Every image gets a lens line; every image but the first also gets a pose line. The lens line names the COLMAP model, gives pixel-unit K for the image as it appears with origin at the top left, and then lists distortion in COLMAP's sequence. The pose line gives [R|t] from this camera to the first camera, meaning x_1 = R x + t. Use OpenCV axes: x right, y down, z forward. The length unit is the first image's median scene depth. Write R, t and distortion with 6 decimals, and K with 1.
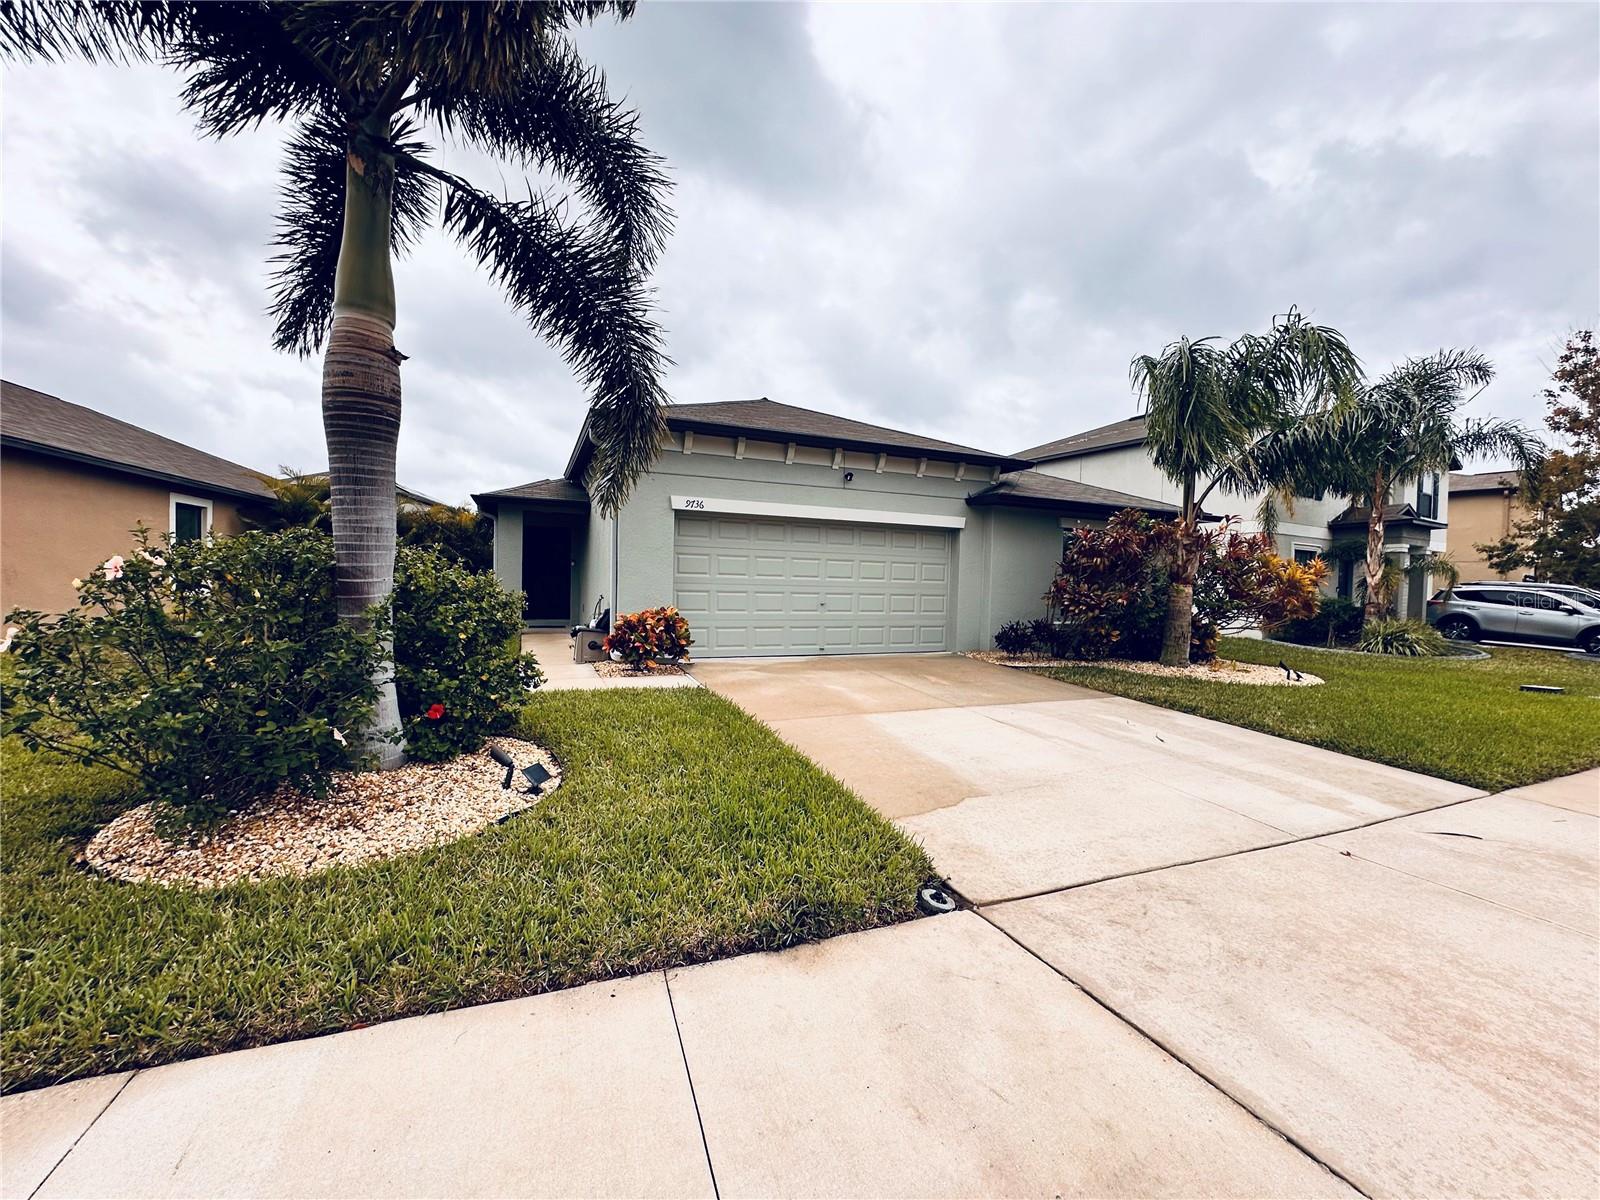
lens RADIAL K [[641.5, 0, 799.4], [0, 641.5, 596.5], [0, 0, 1]] dist [-0.002440, 0.000387]
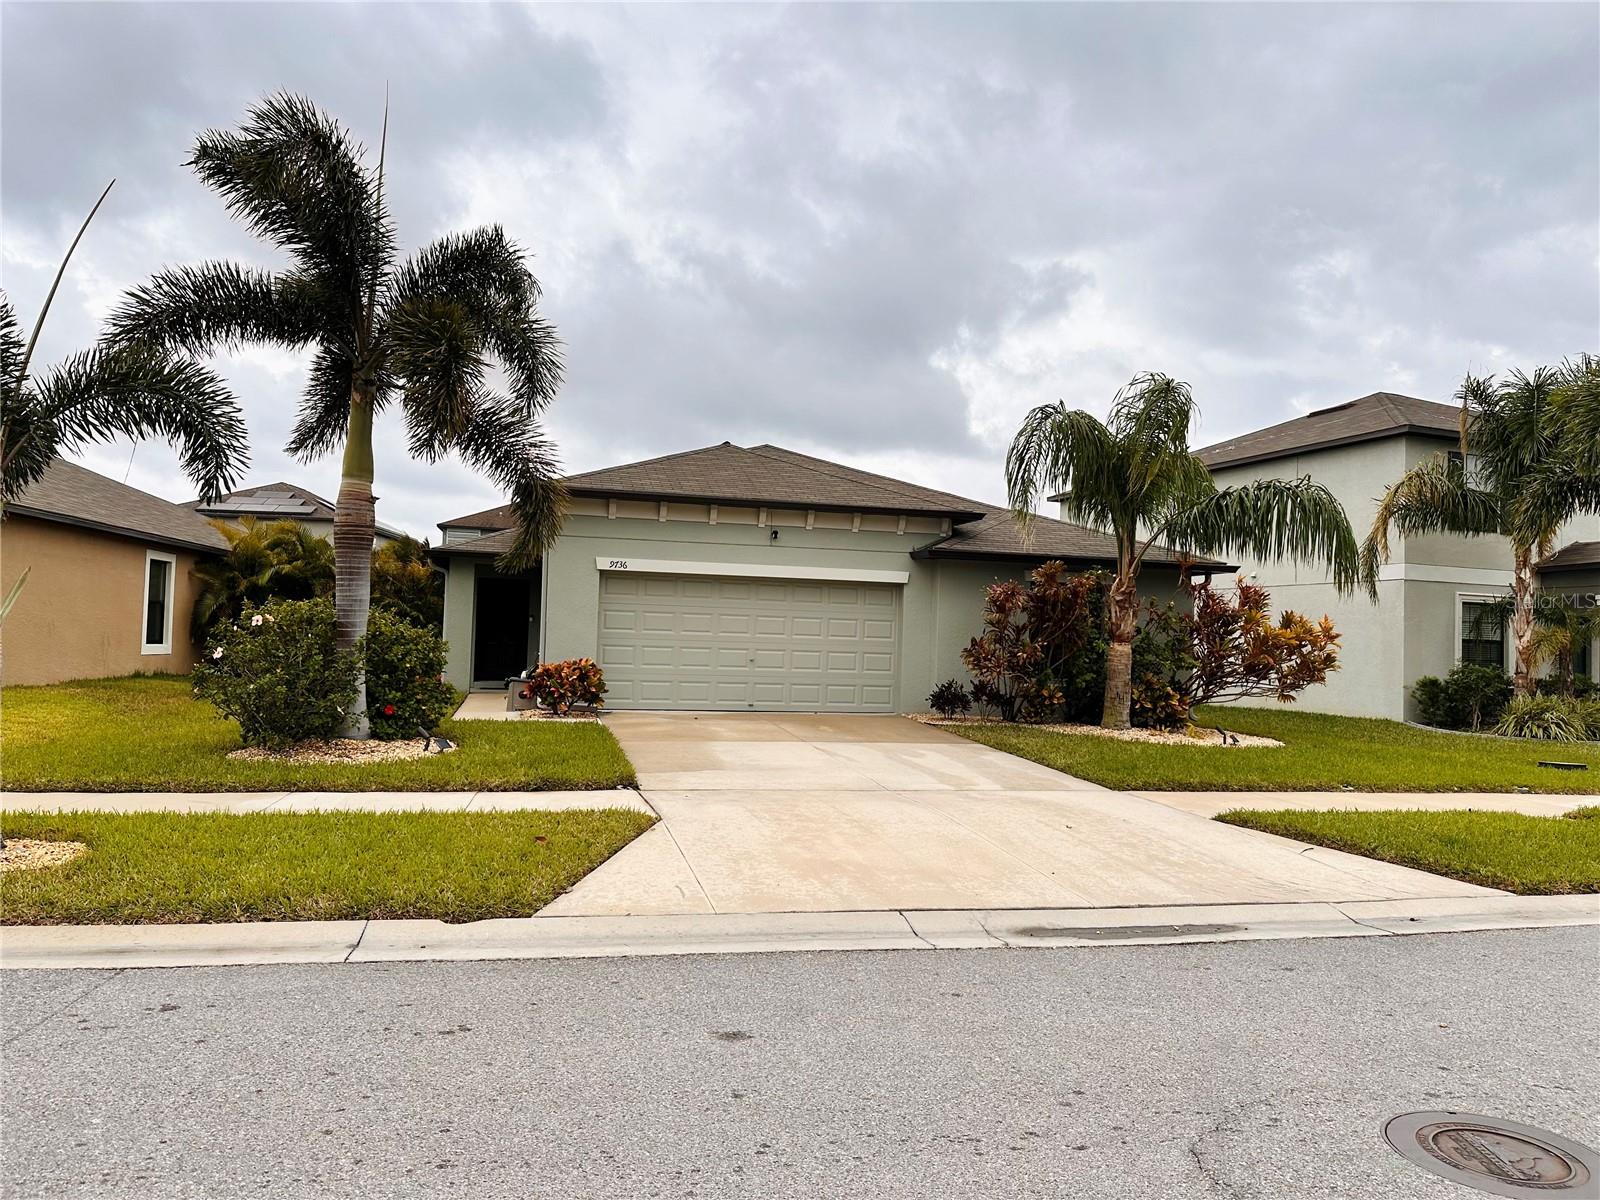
lens RADIAL K [[1076.3, 0, 801.3], [0, 1076.3, 601.5], [0, 0, 1]] dist [0.056218, 0.001162]
pose [[0.988414, 0.000249, -0.151783, 0.376219], [-0.010480, 0.997724, -0.066606, 0.032148], [0.151421, 0.067425, 0.986167, -0.667212]]
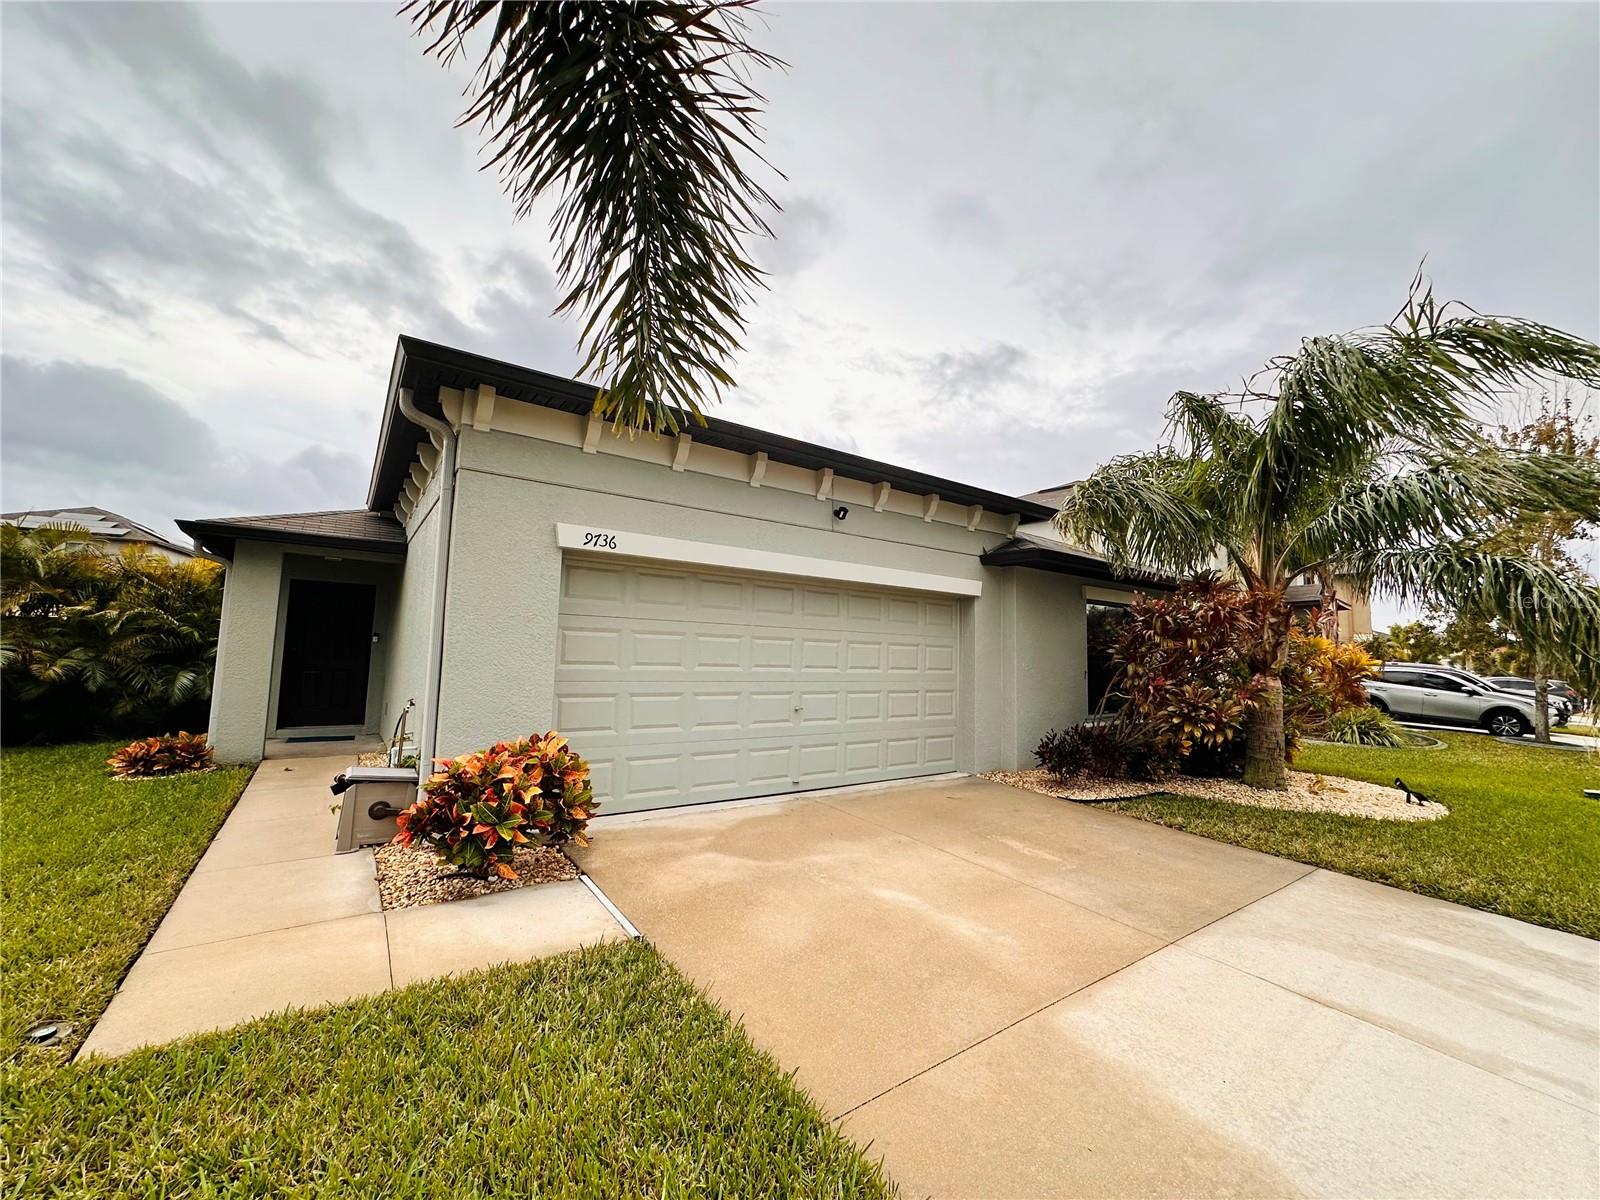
lens RADIAL K [[641.5, 0, 800.1], [0, 641.5, 599.6], [0, 0, 1]] dist [-0.002440, 0.000387]
pose [[0.976481, 0.021518, 0.214525, -0.101101], [0.001396, 0.994355, -0.106093, -0.029826], [-0.215597, 0.103897, 0.970939, 0.383224]]
